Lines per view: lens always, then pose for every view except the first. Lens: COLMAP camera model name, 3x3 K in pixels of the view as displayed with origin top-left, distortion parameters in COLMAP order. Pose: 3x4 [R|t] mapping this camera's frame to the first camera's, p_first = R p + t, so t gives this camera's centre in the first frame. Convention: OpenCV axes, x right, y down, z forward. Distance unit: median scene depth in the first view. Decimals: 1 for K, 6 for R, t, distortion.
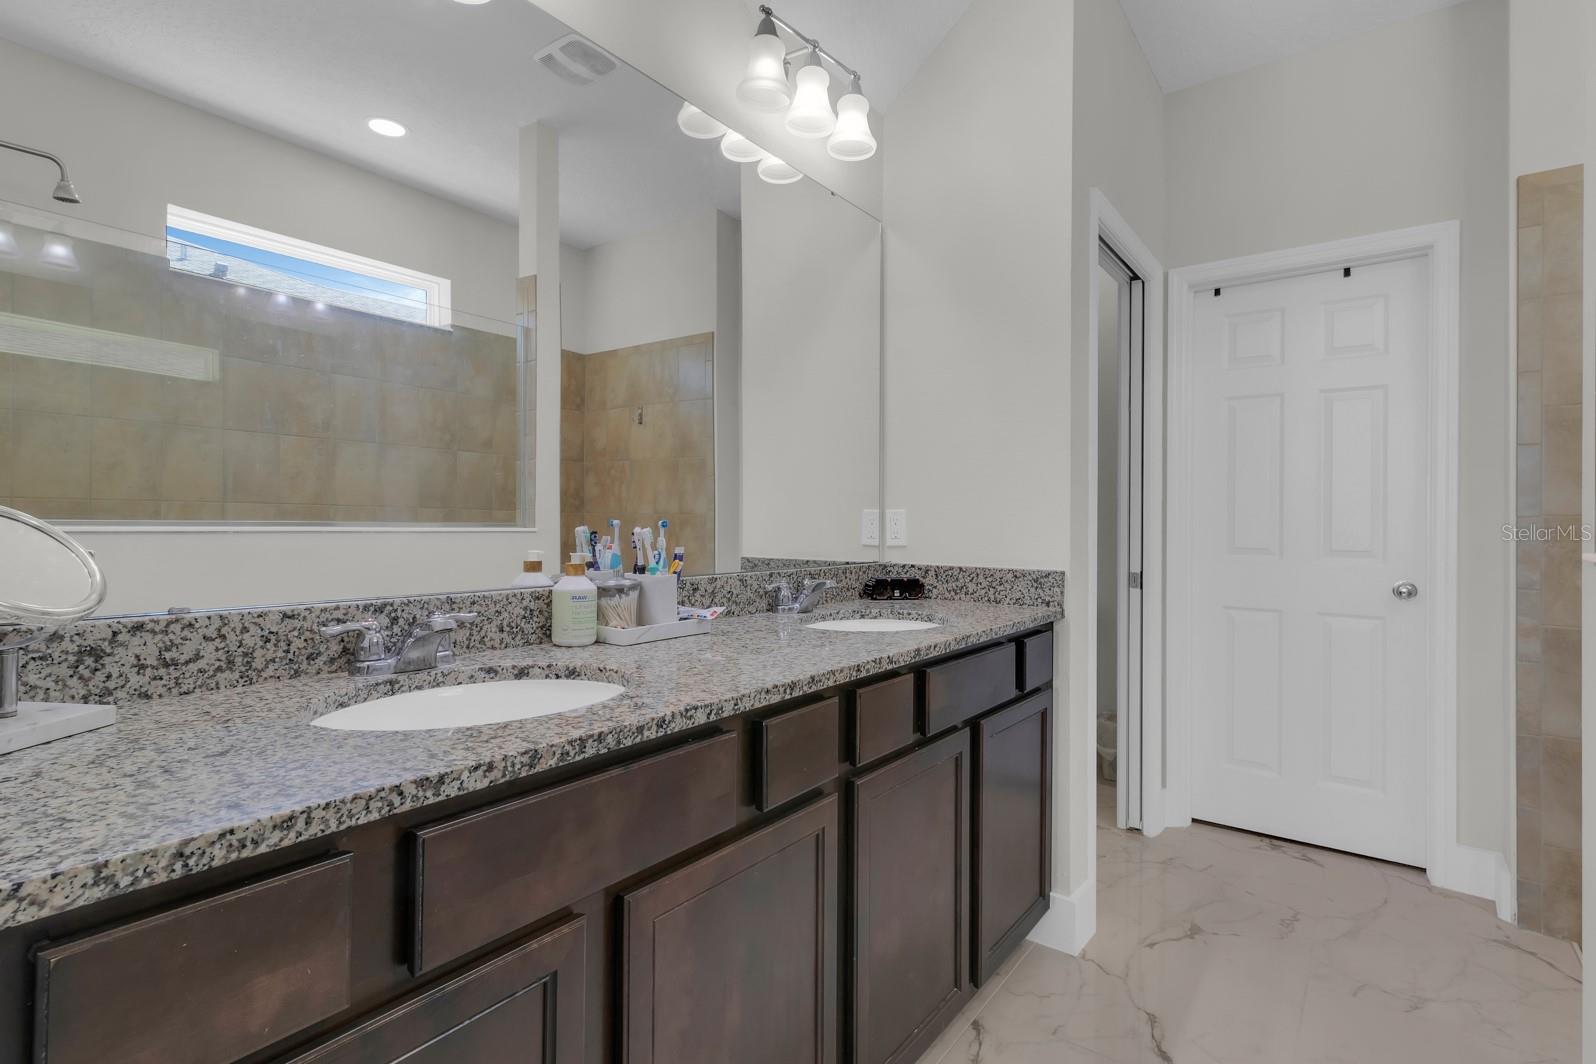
lens RADIAL K [[772.3, 0, 796.3], [0, 772.3, 521.1], [0, 0, 1]] dist [0.001985, 0.001065]
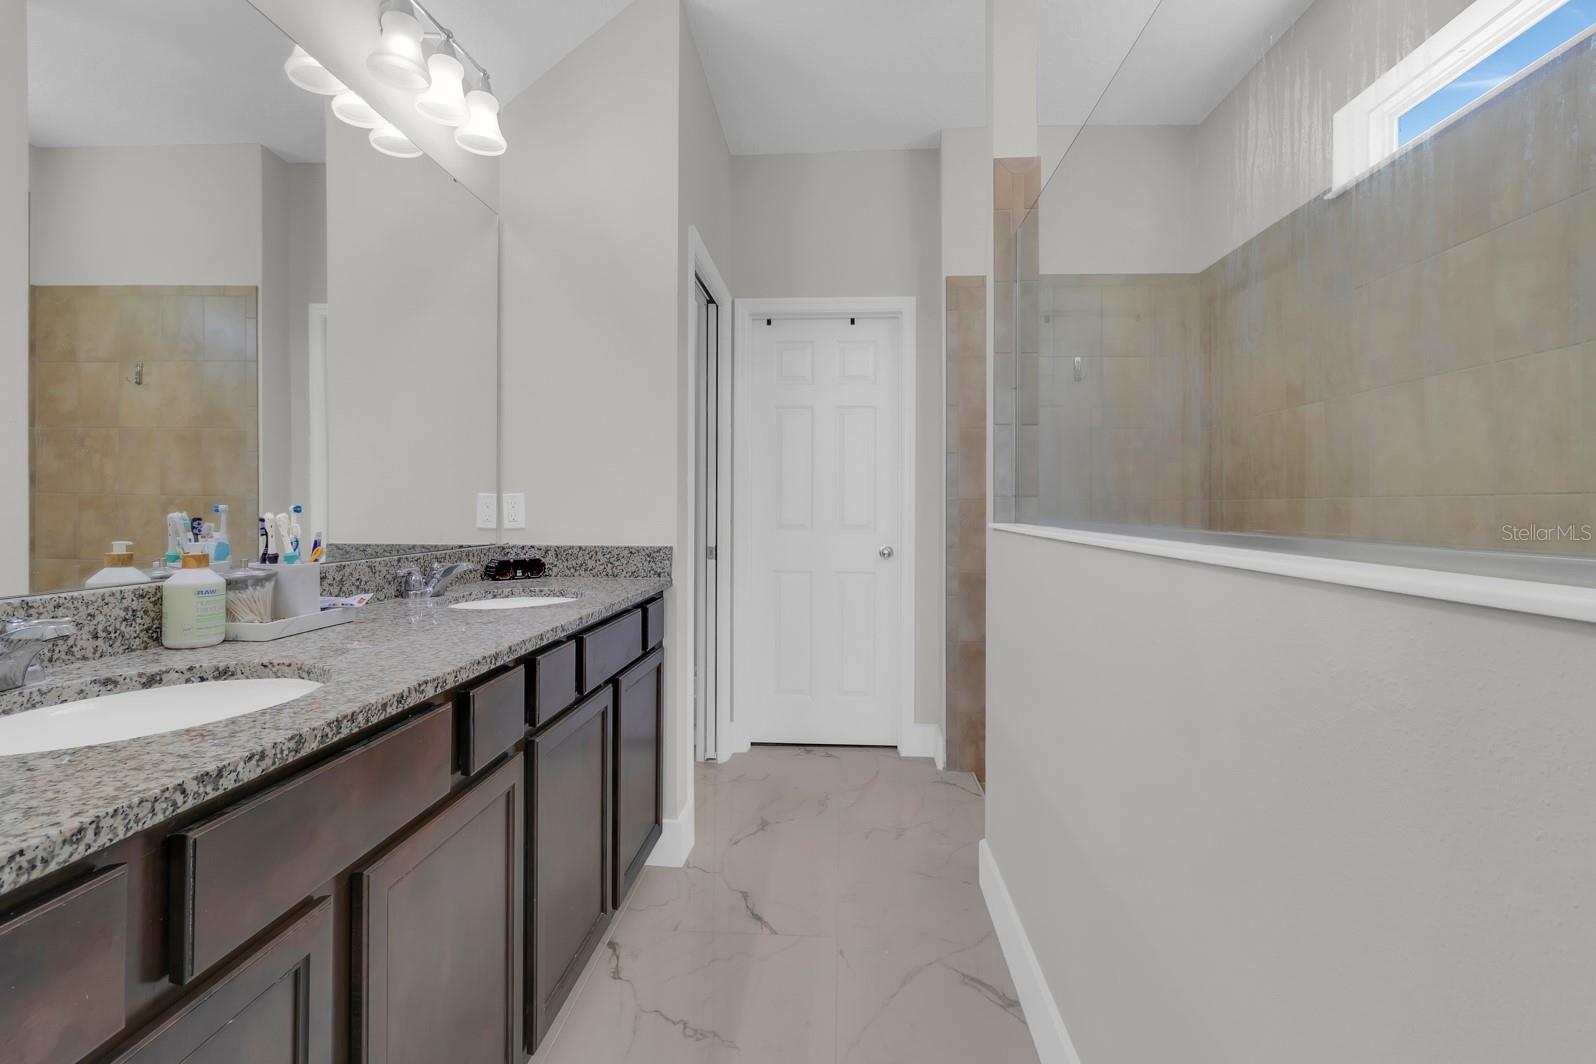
lens RADIAL K [[744.4, 0, 799.8], [0, 744.4, 506.0], [0, 0, 1]] dist [-0.000660, -0.000135]
pose [[0.834226, -0.003892, 0.551409, -0.131588], [0.001711, 0.999989, 0.004470, -0.002208], [-0.551420, -0.002785, 0.834223, -0.067613]]
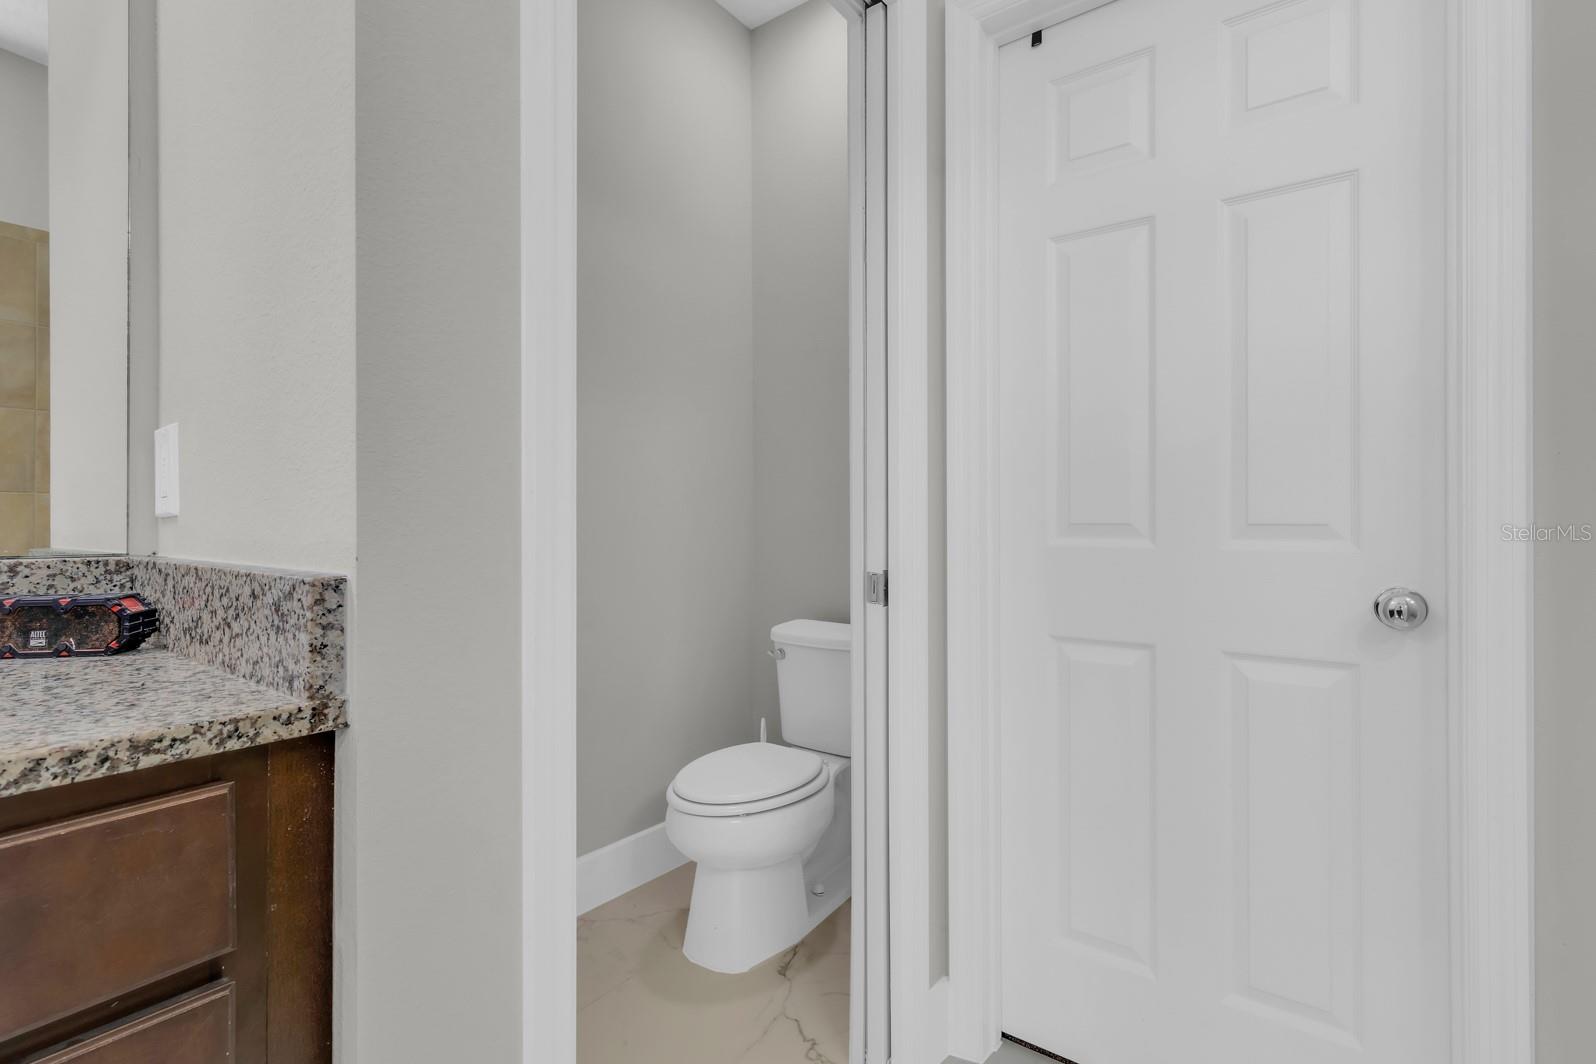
lens RADIAL K [[743.4, 0, 799.4], [0, 743.4, 528.5], [0, 0, 1]] dist [-0.000324, -0.000141]
pose [[0.999930, -0.010581, 0.005249, 0.588043], [0.010561, 0.999937, 0.003886, 0.051568], [-0.005290, -0.003830, 0.999979, 0.771272]]
